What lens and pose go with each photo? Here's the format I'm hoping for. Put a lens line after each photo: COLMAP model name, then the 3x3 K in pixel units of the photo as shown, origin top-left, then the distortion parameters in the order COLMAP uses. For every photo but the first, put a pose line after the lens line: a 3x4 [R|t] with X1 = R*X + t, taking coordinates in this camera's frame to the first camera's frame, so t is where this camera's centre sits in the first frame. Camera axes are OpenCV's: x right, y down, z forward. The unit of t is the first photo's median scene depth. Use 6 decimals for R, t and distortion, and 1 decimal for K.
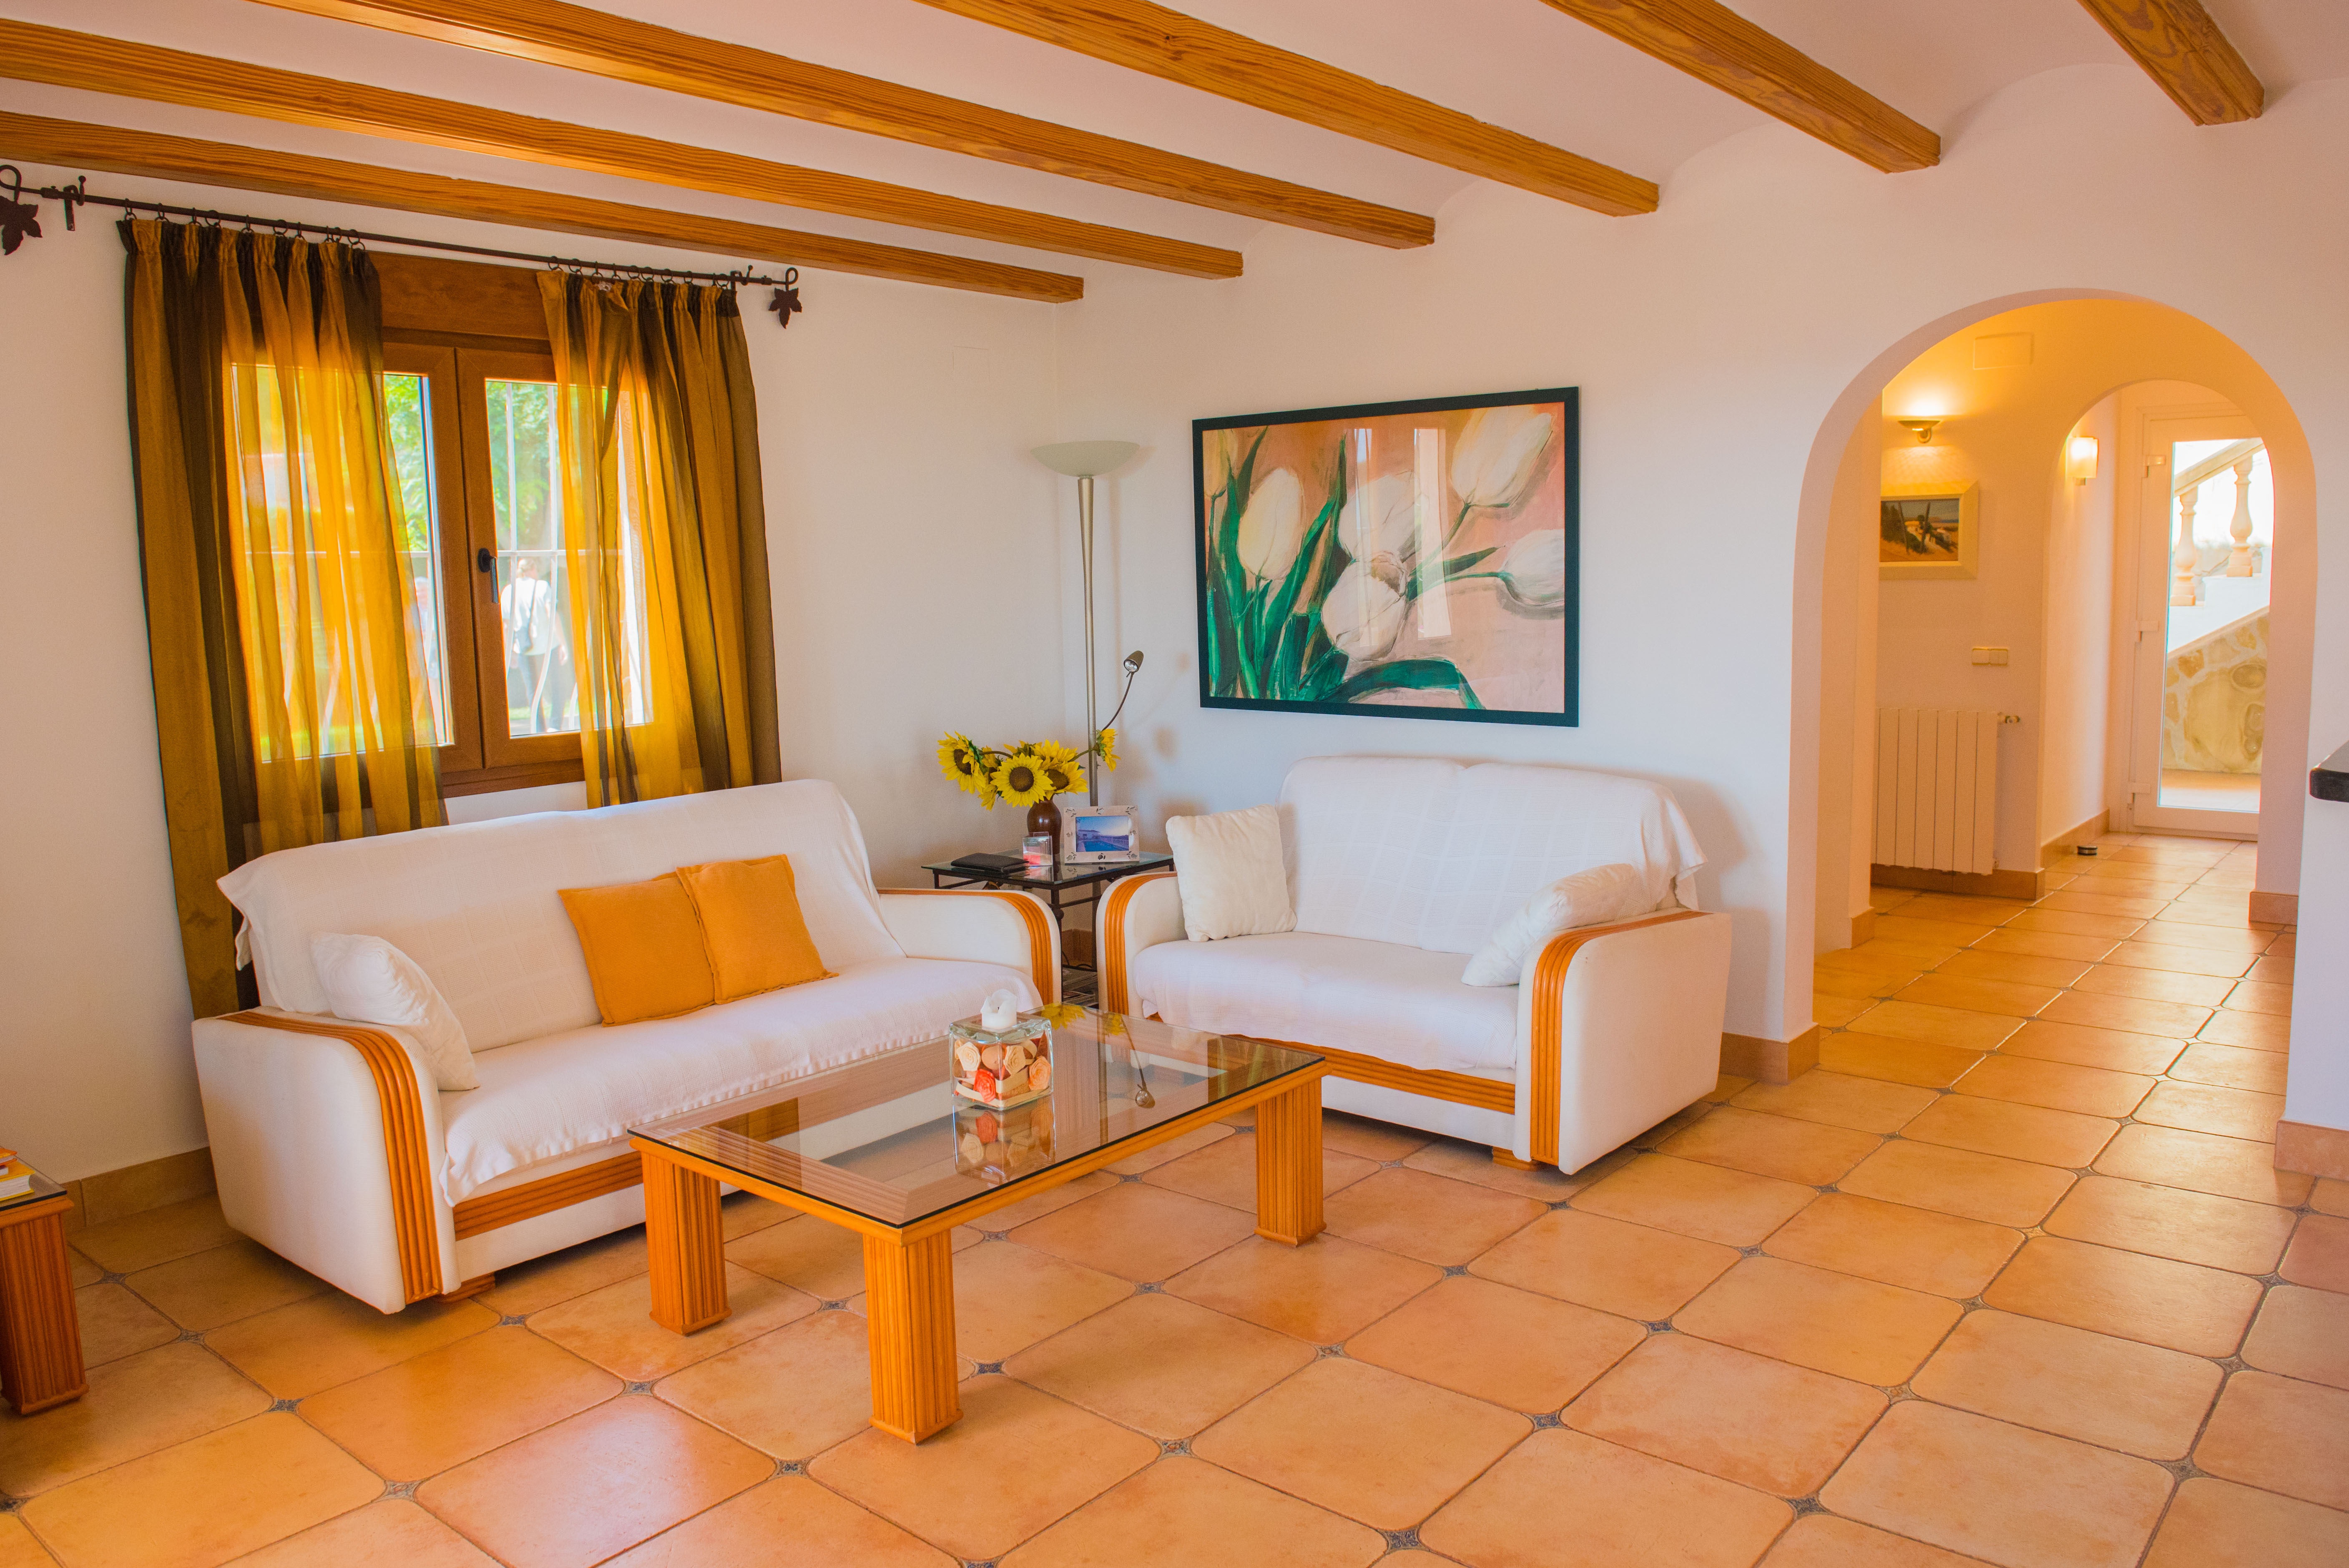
lens RADIAL K [[1697.9, 0, 1174.5], [0, 1697.9, 784.0], [0, 0, 1]] dist [-0.049030, -0.001557]
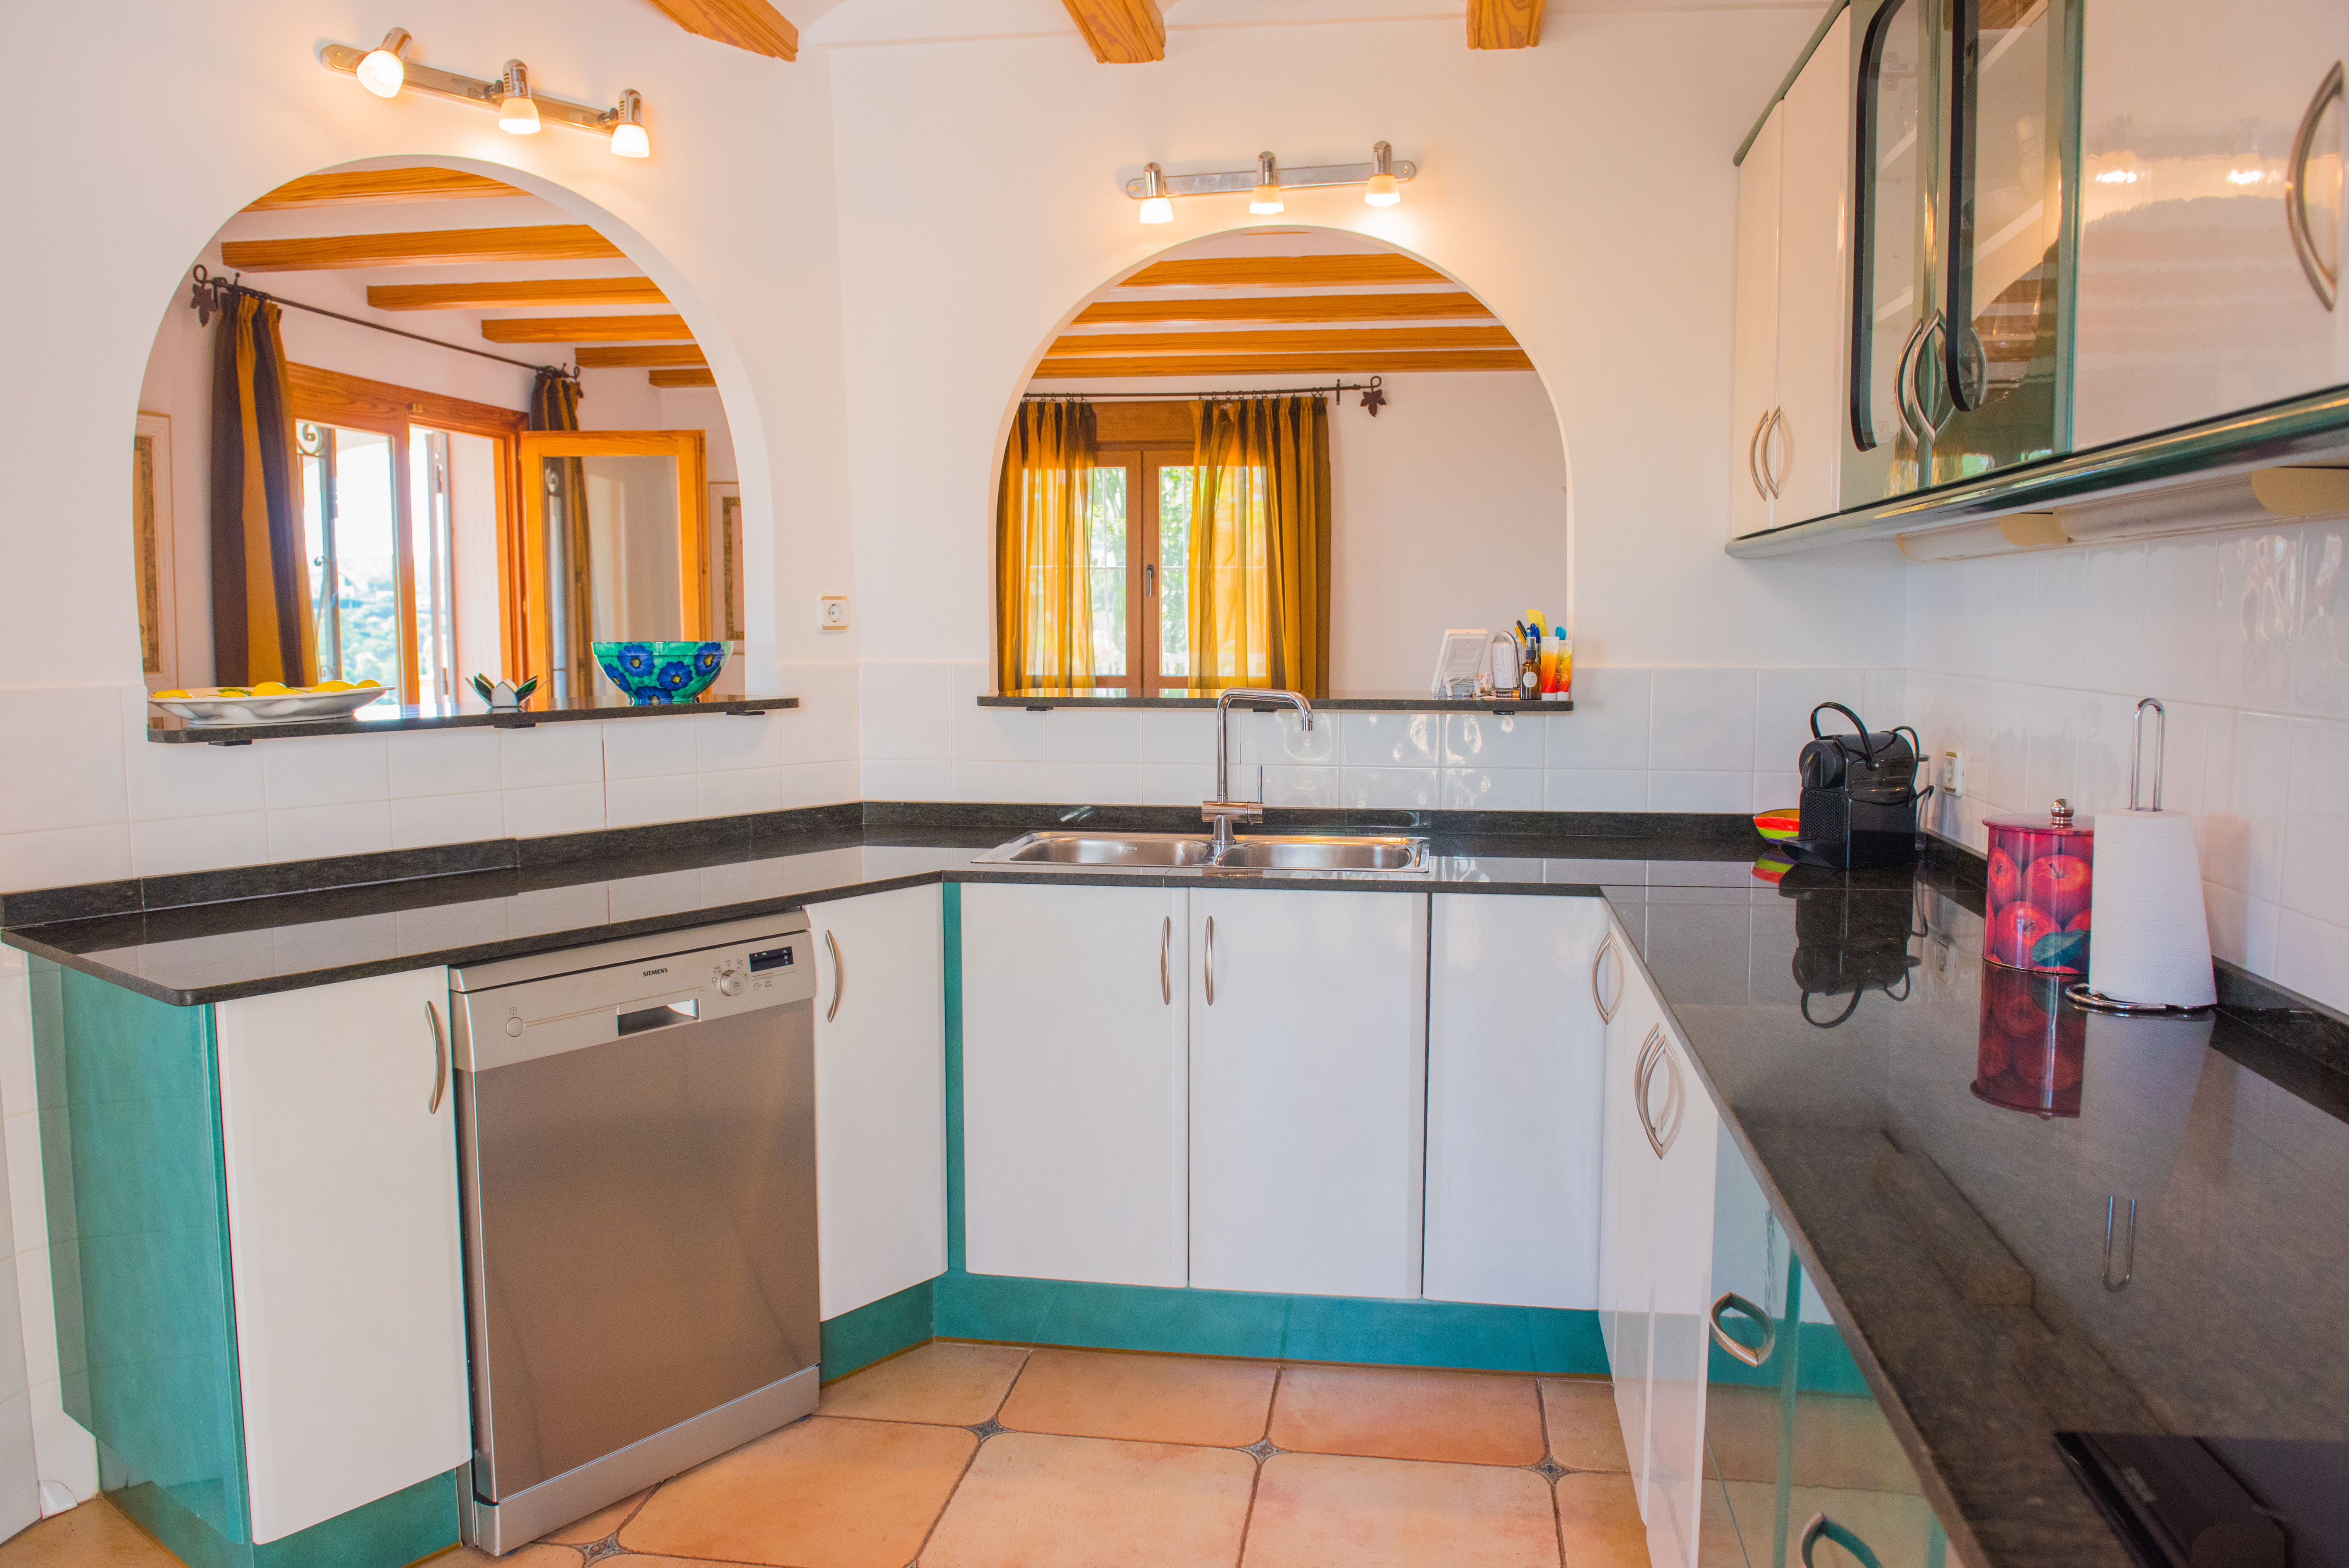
lens RADIAL K [[1697.8, 0, 1174.5], [0, 1697.8, 784.0], [0, 0, 1]] dist [-0.049030, -0.001557]
pose [[0.522568, 0.107675, -0.845771, 1.025645], [-0.123413, 0.991099, 0.049924, -0.006050], [0.843619, 0.078290, 0.531205, 0.102707]]
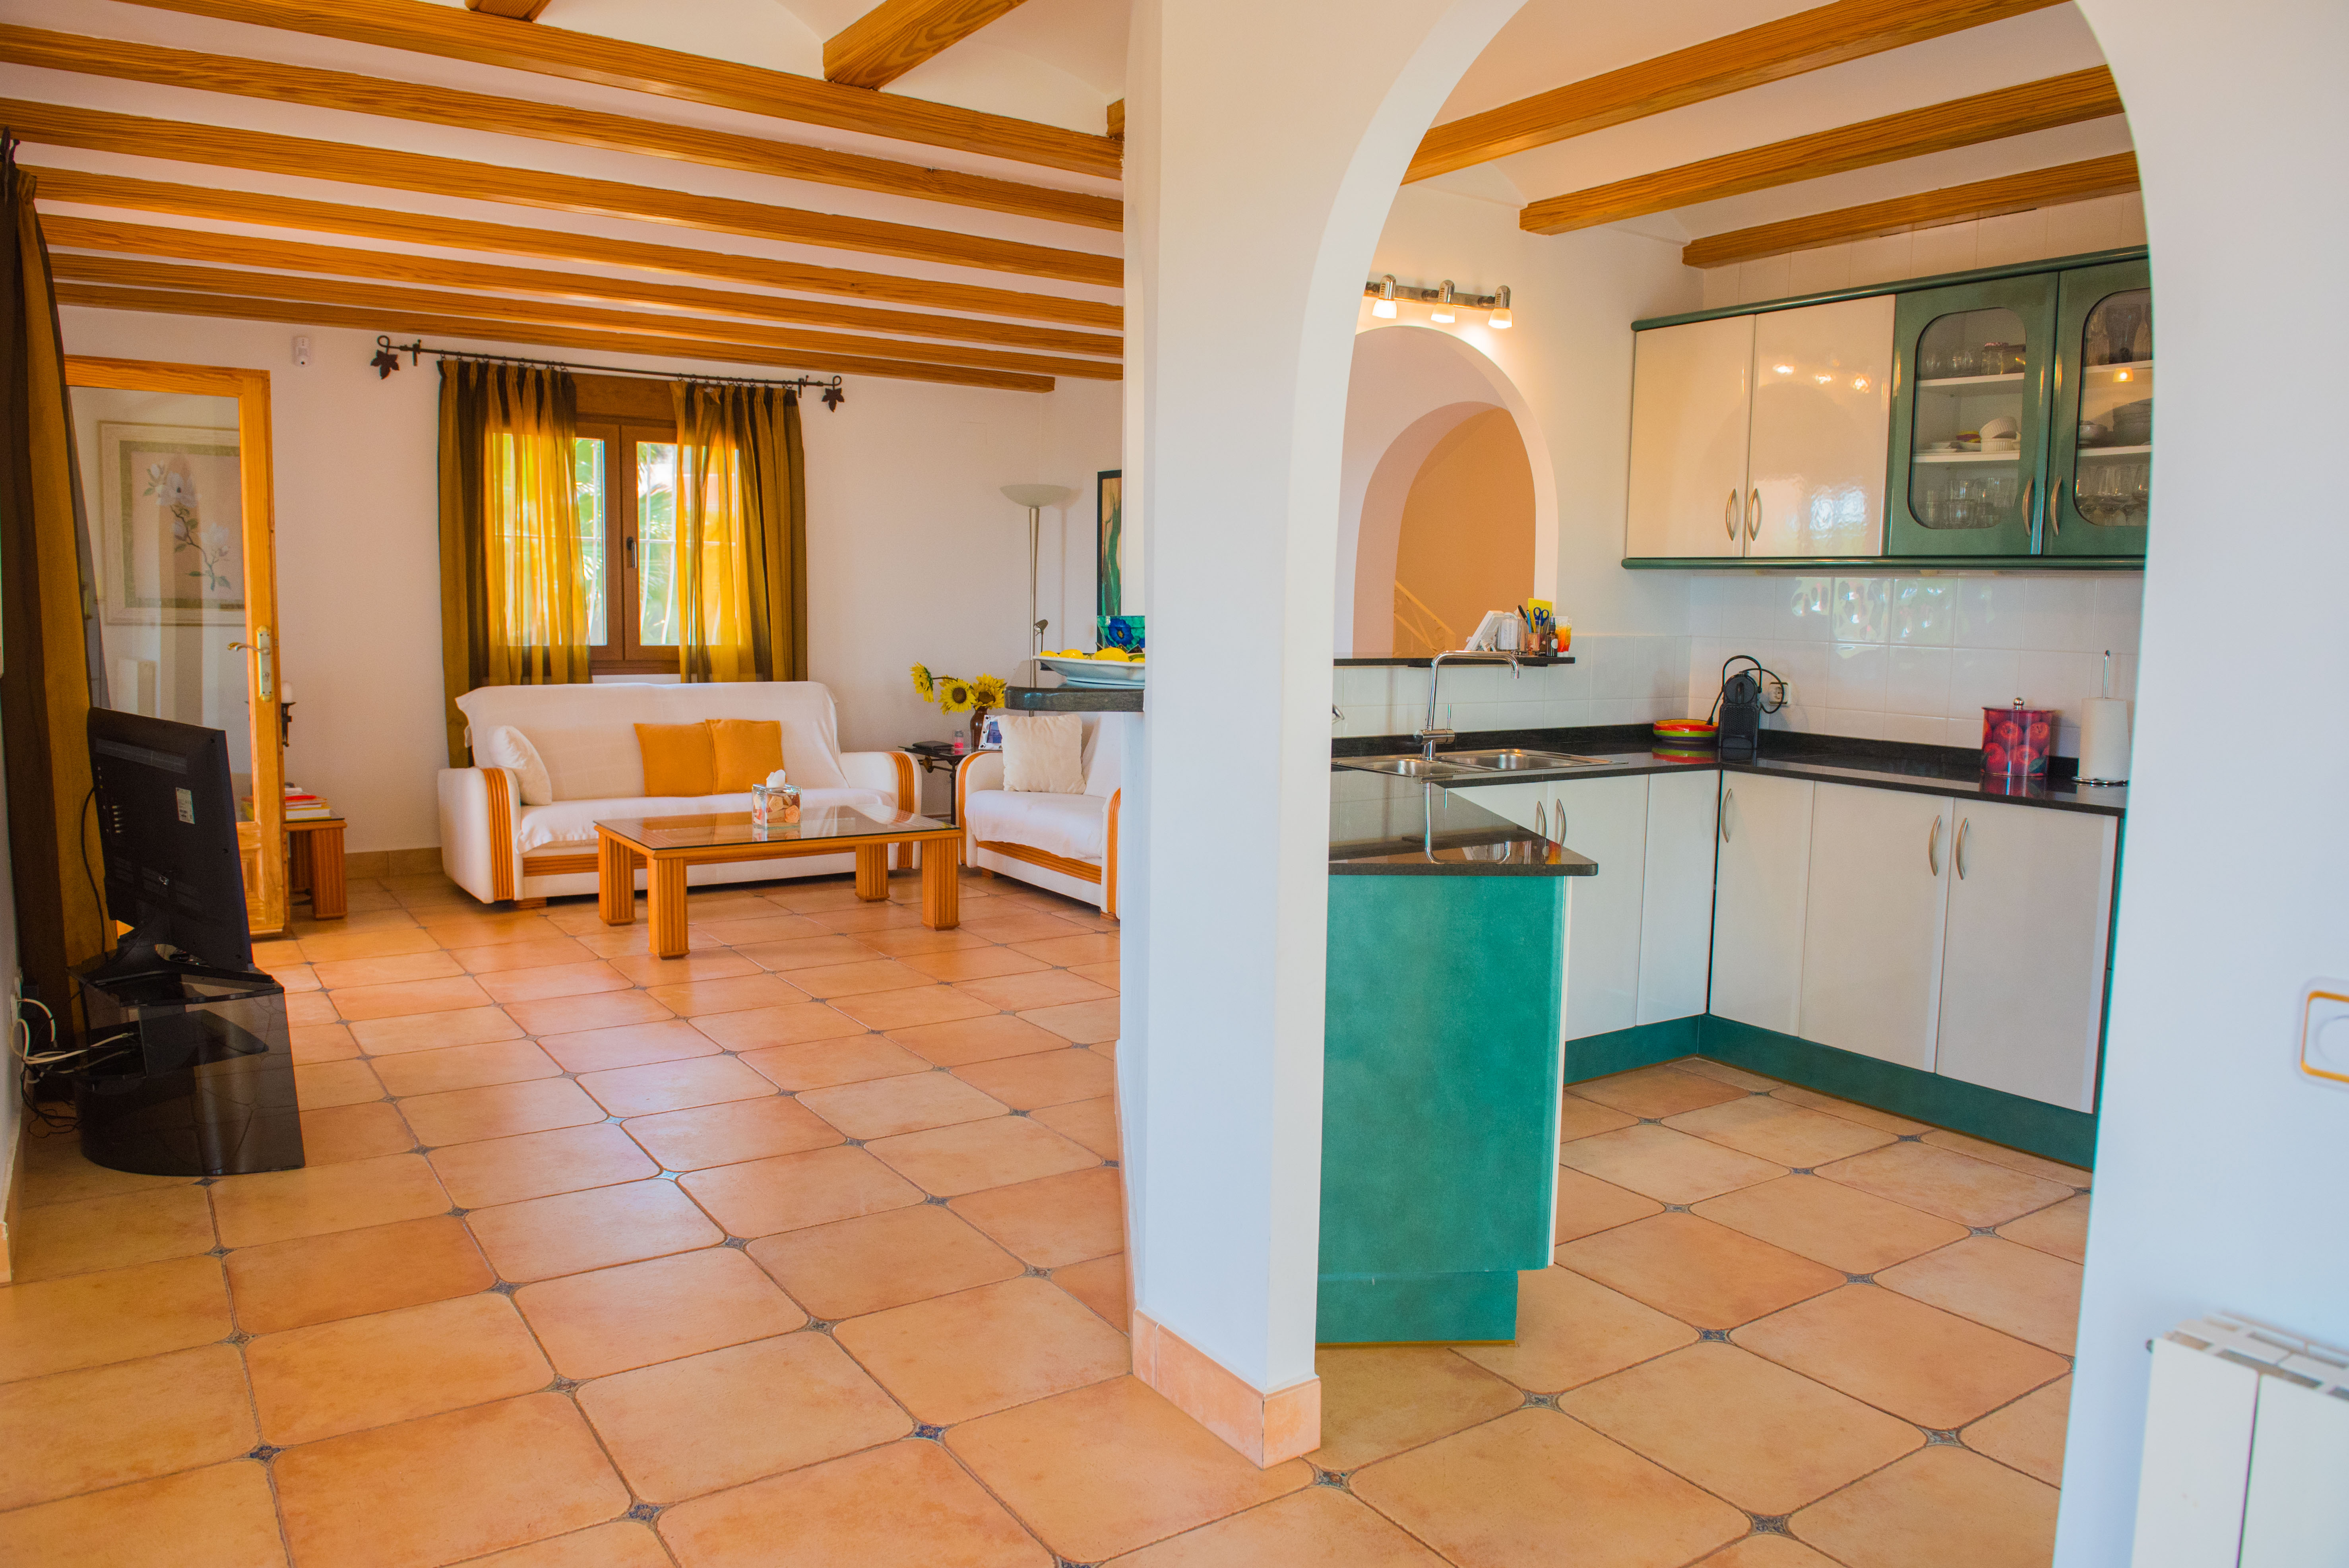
lens RADIAL K [[1624.0, 0, 1174.5], [0, 1624.0, 784.0], [0, 0, 1]] dist [-0.047011, -0.002262]
pose [[0.961681, 0.071827, -0.264595, 0.570861], [-0.075366, 0.997151, -0.003235, 0.077212], [0.263609, 0.023053, 0.964354, -0.455451]]
